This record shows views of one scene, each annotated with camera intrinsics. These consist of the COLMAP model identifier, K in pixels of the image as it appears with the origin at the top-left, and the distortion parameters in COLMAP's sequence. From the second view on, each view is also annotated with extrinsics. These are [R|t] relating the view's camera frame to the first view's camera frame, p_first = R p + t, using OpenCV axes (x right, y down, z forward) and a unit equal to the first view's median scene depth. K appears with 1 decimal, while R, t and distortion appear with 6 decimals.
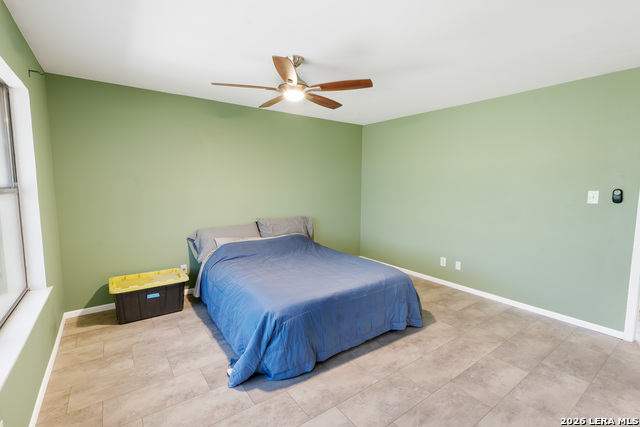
lens RADIAL K [[287.1, 0, 322.6], [0, 287.1, 213.4], [0, 0, 1]] dist [-0.008263, 0.002238]
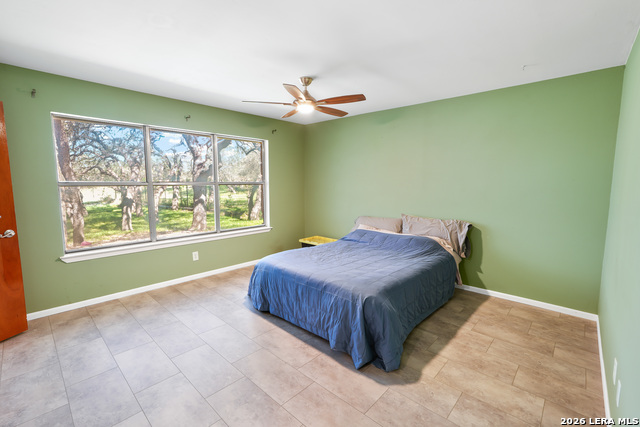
lens RADIAL K [[287.1, 0, 323.7], [0, 287.1, 213.1], [0, 0, 1]] dist [-0.008263, 0.002238]
pose [[0.192450, 0.099718, -0.976227, 1.204252], [-0.092861, 0.992210, 0.083044, -0.071540], [0.976903, 0.074671, 0.200211, 0.871926]]
